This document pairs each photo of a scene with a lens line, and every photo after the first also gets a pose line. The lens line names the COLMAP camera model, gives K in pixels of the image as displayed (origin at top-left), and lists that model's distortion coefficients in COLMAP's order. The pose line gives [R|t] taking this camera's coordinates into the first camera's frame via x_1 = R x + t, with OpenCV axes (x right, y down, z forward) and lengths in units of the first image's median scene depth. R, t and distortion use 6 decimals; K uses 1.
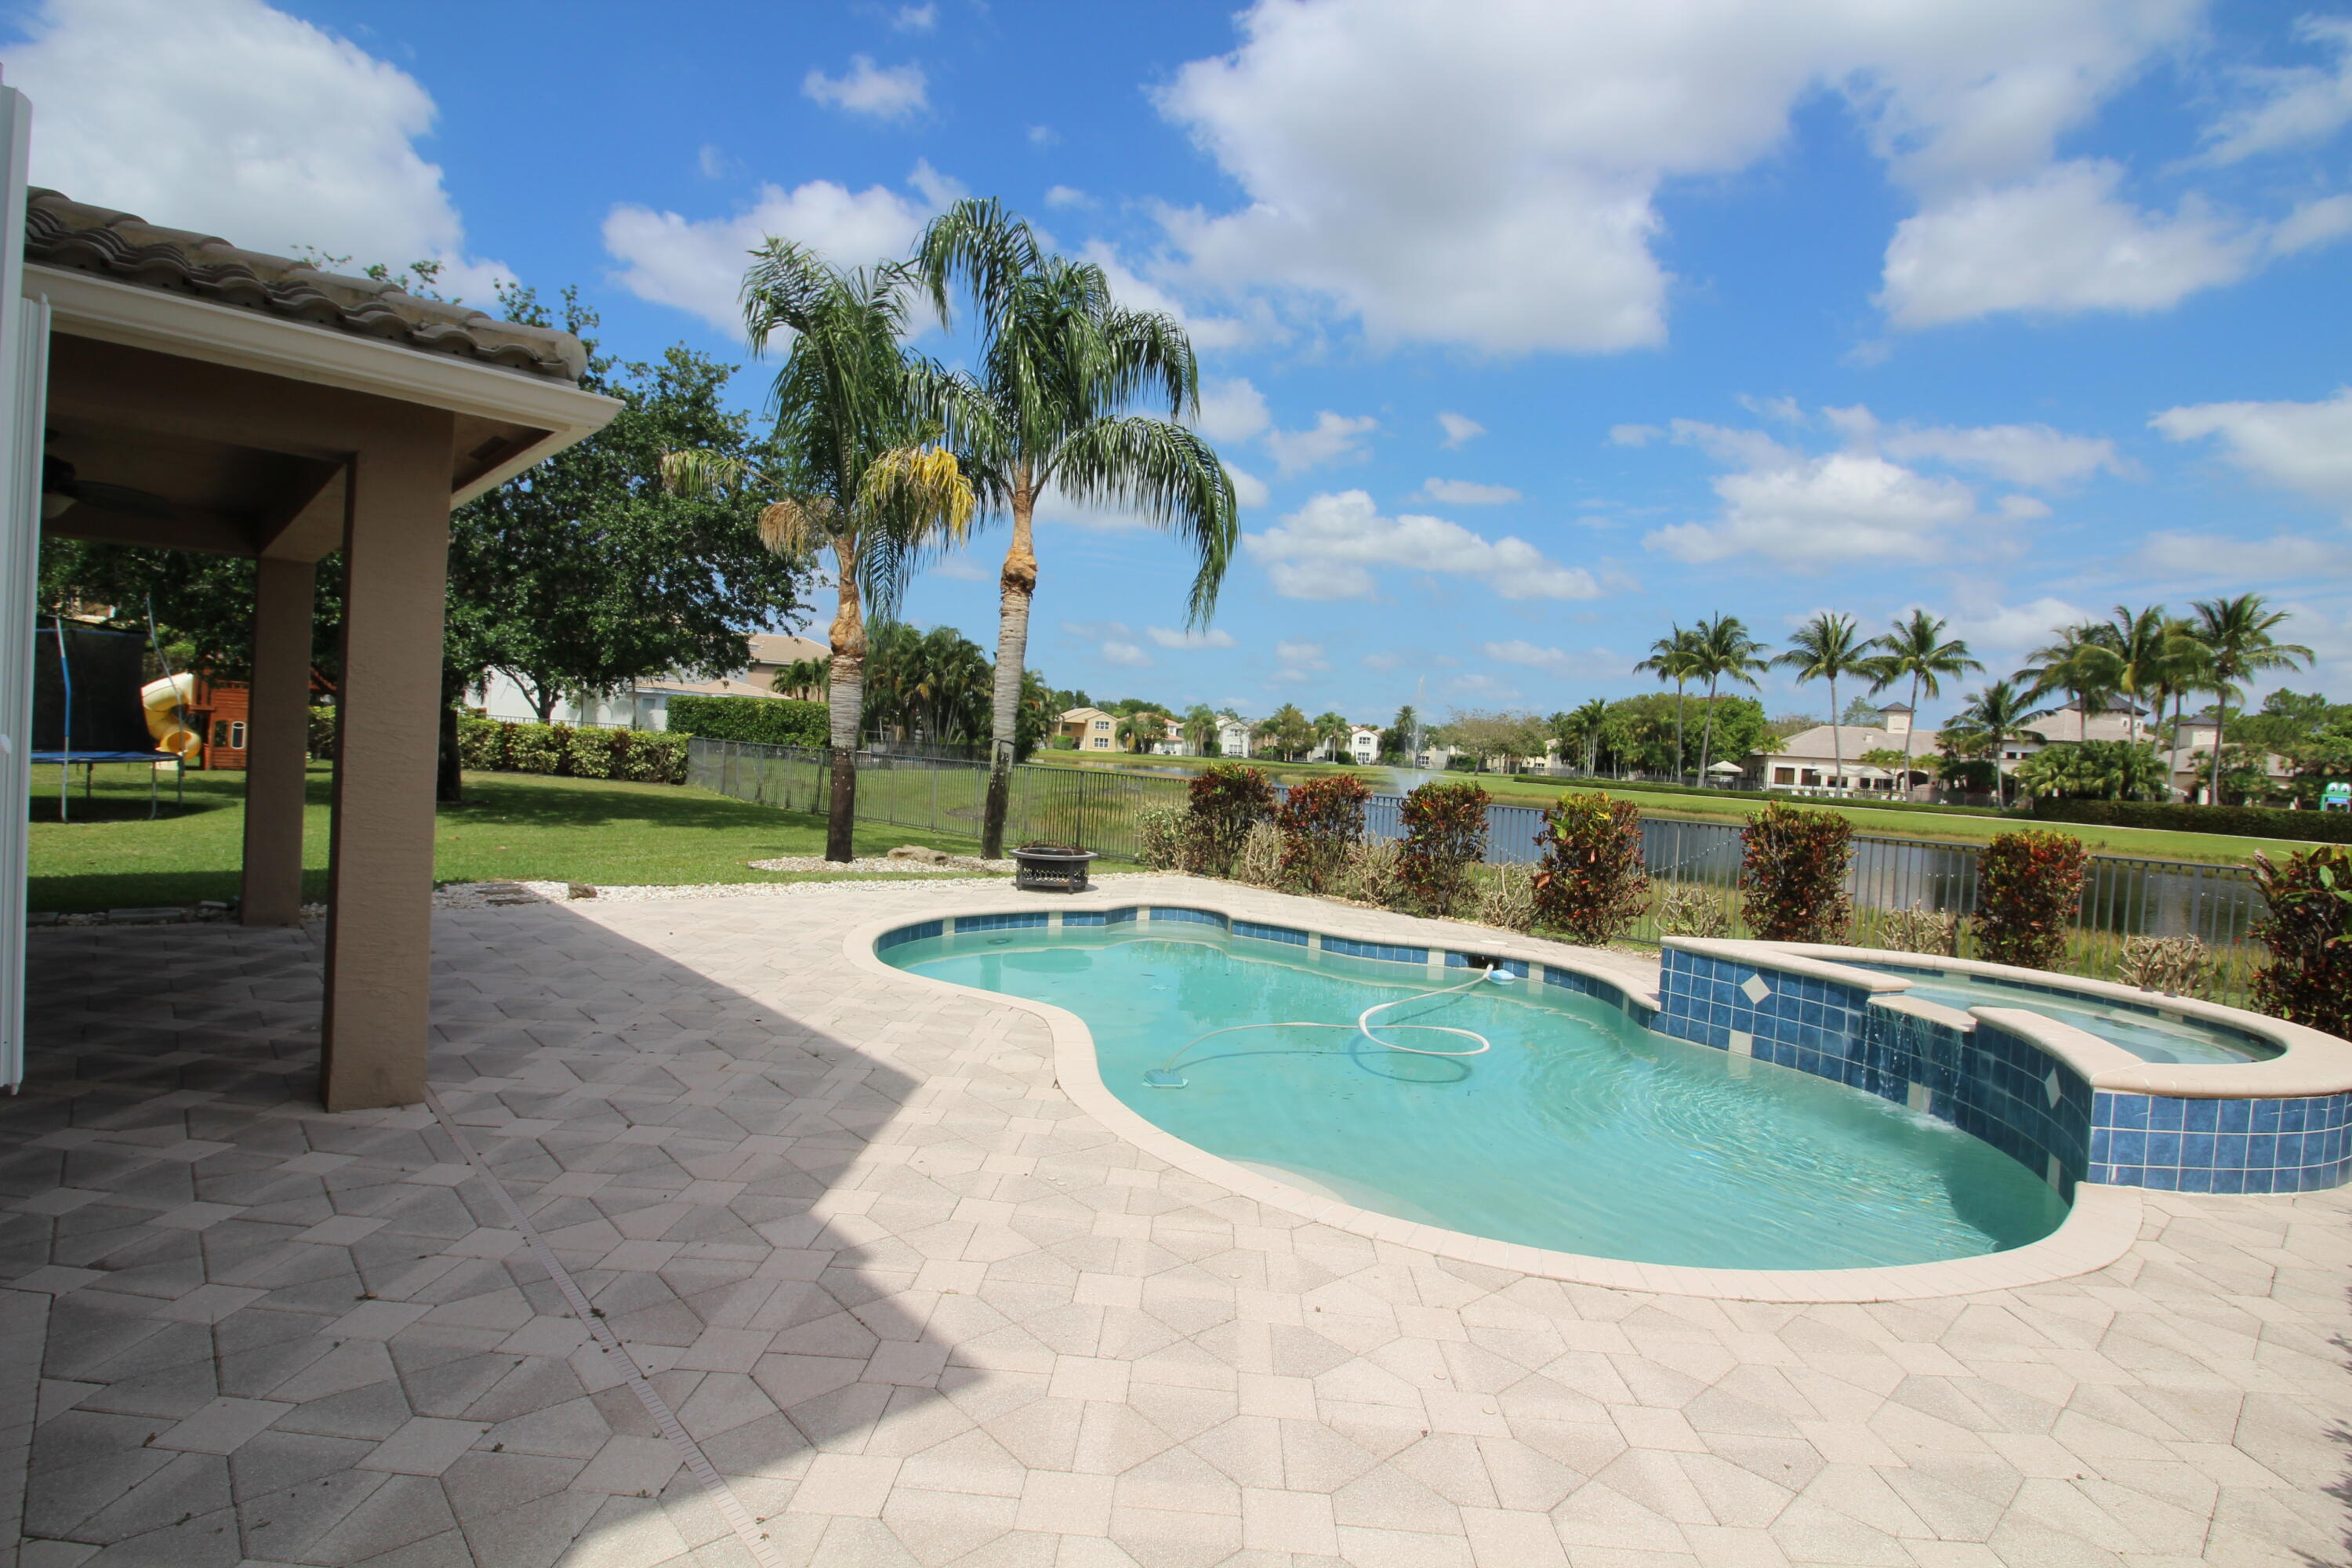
lens RADIAL K [[1153.2, 0, 1156.4], [0, 1153.2, 785.3], [0, 0, 1]] dist [0.005172, -0.001340]
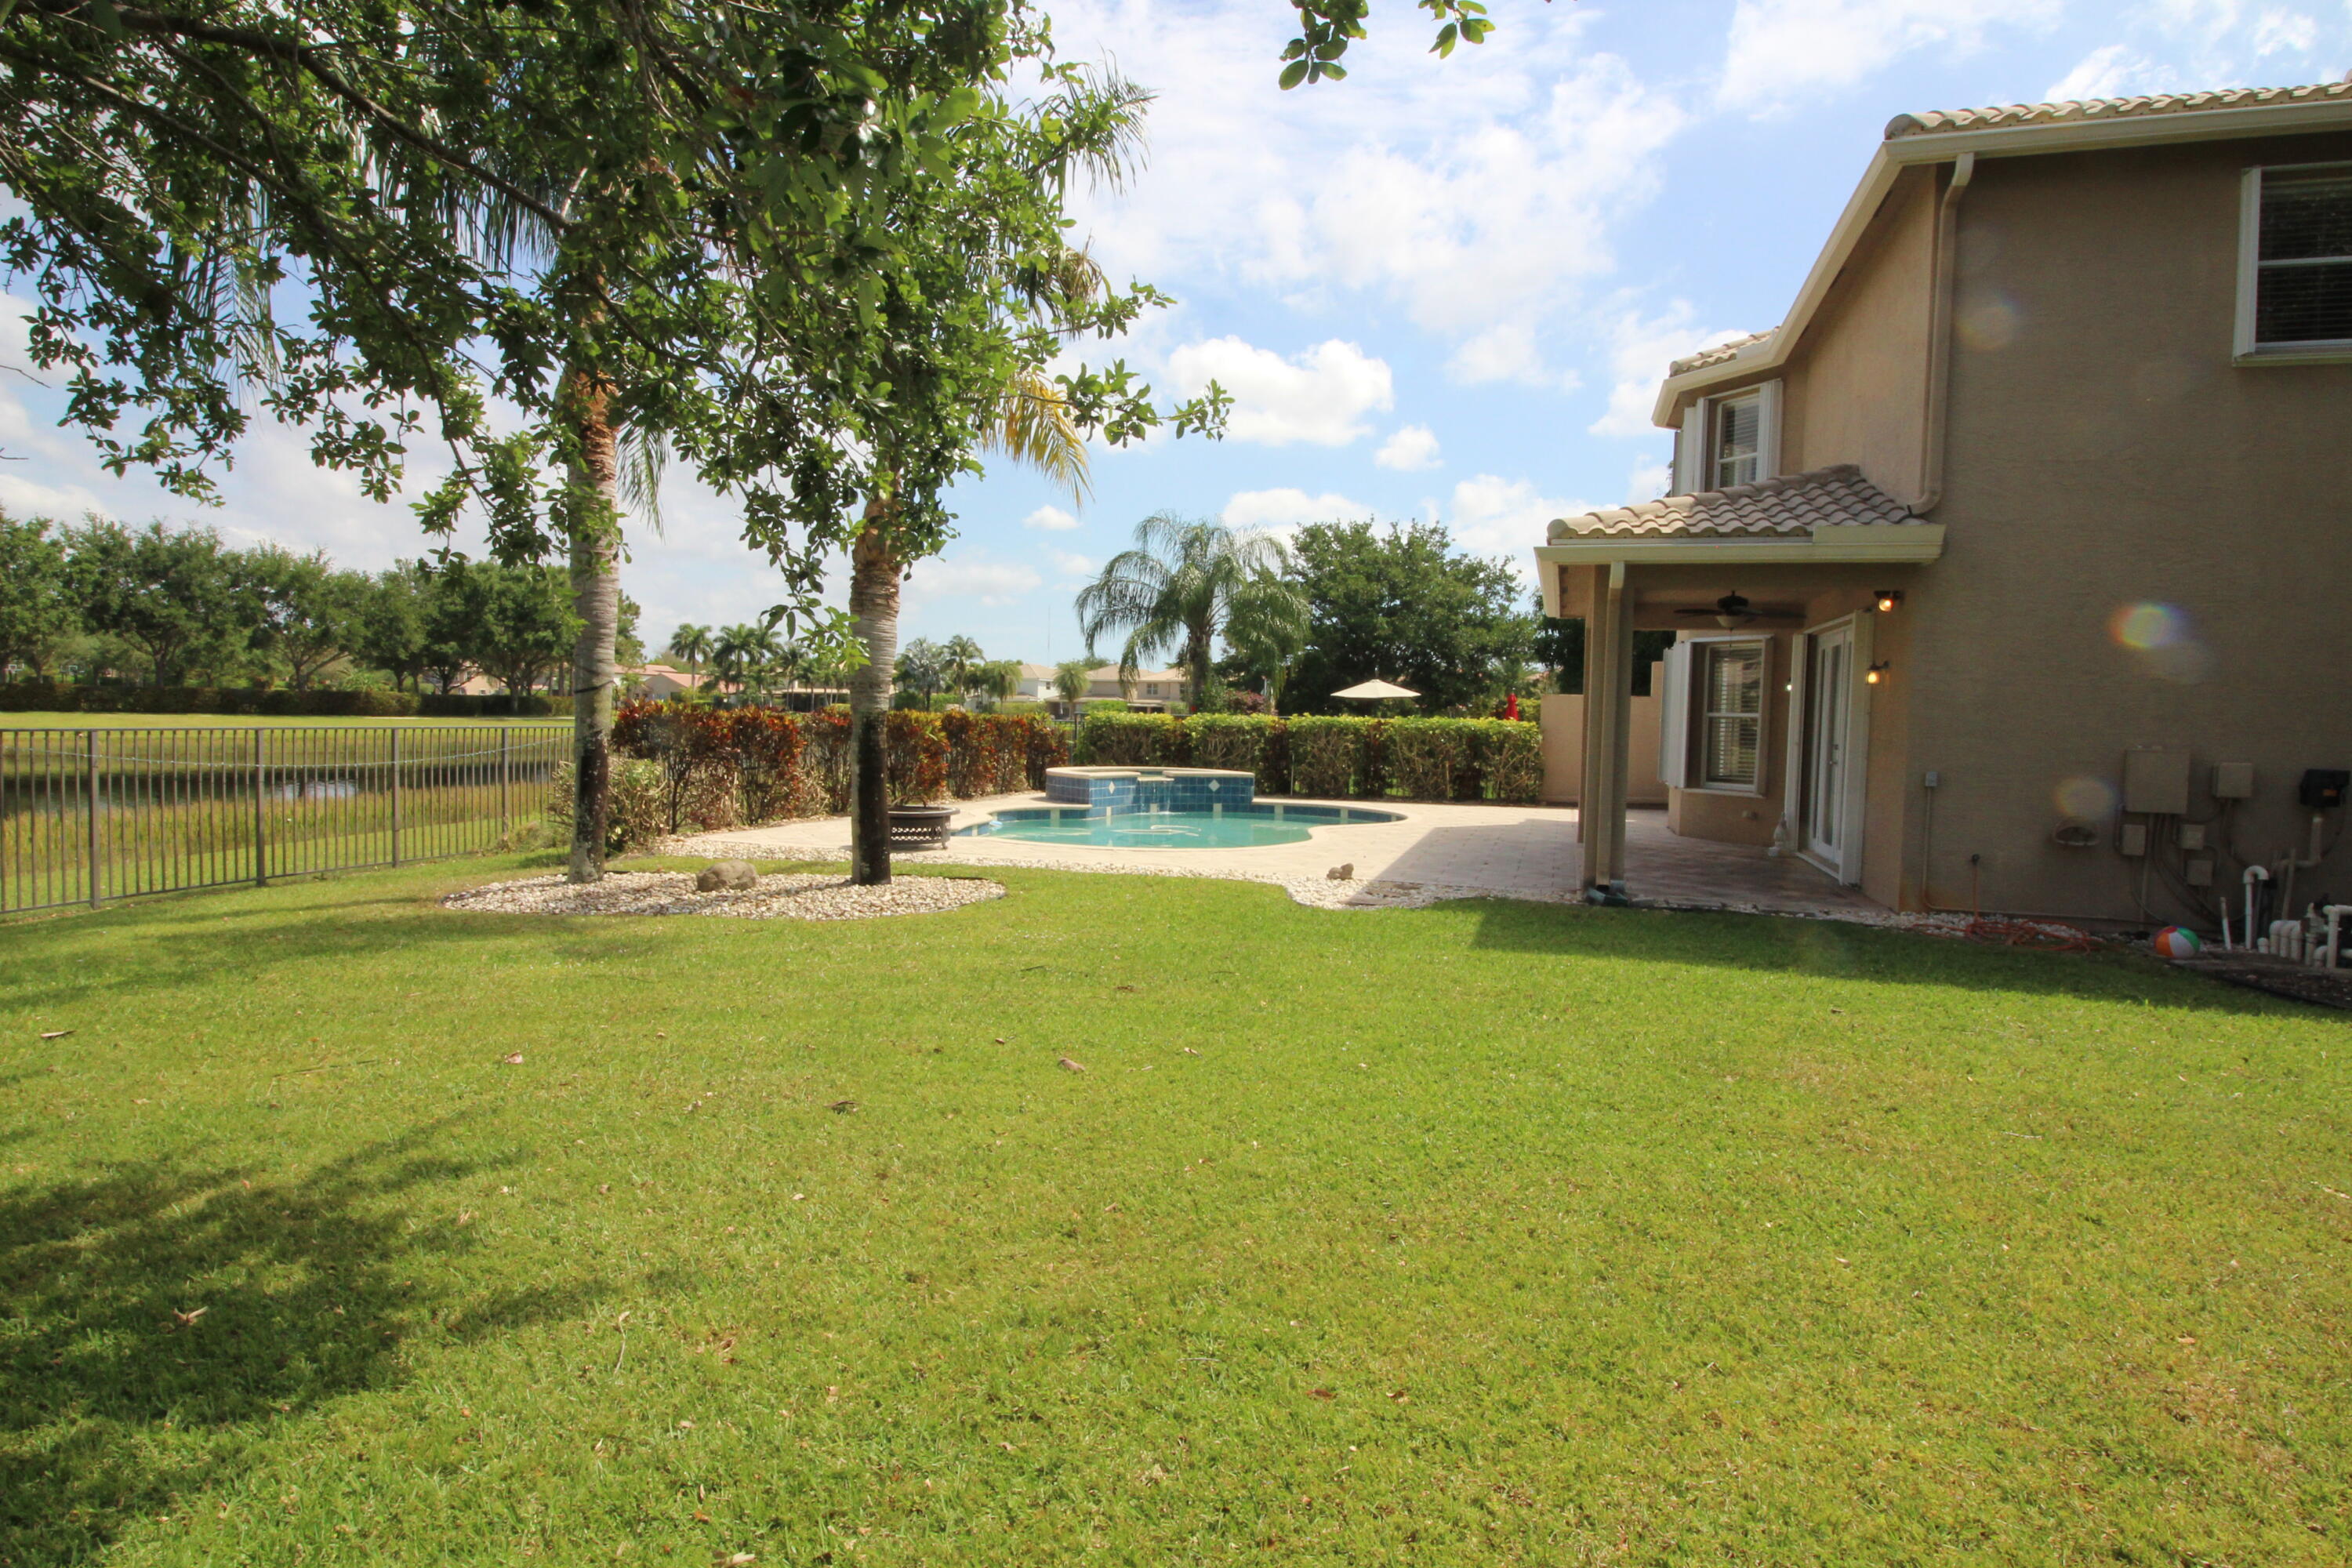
lens RADIAL K [[1273.9, 0, 1182.5], [0, 1273.9, 783.5], [0, 0, 1]] dist [-0.005274, -0.000702]
pose [[-0.515008, -0.116265, 0.849264, -0.189255], [-0.025991, 0.992421, 0.120102, -0.016345], [-0.856791, 0.039780, -0.514127, 0.231262]]
